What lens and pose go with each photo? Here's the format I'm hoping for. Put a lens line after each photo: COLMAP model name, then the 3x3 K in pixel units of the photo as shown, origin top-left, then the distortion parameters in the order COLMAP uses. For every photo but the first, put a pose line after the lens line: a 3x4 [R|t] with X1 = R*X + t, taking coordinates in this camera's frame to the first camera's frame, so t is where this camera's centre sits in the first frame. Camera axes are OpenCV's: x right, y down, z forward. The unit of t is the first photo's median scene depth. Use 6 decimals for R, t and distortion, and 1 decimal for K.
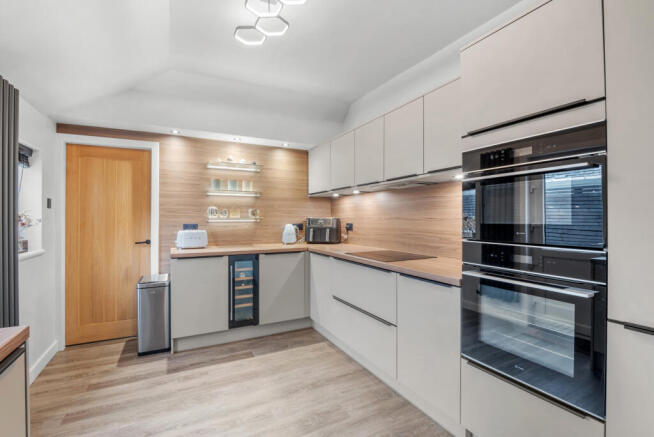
lens RADIAL K [[301.3, 0, 321.6], [0, 301.3, 217.3], [0, 0, 1]] dist [-0.003617, -0.002150]
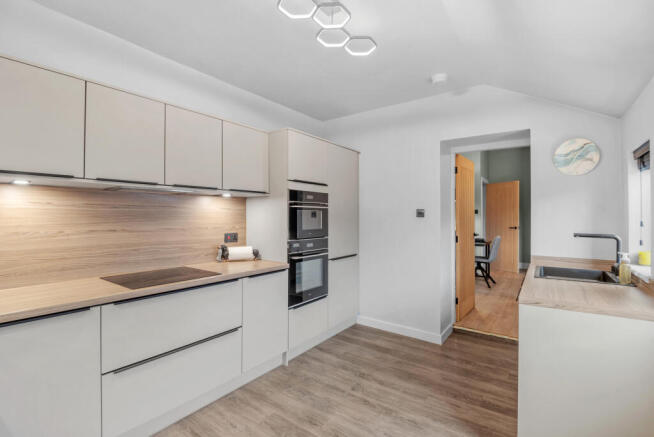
lens RADIAL K [[301.3, 0, 322.8], [0, 301.3, 216.9], [0, 0, 1]] dist [-0.003617, -0.002150]
pose [[-0.444859, 0.006669, 0.895576, -1.063127], [-0.000667, 0.999970, -0.007778, -0.040990], [-0.895600, -0.004057, -0.444841, 1.470206]]
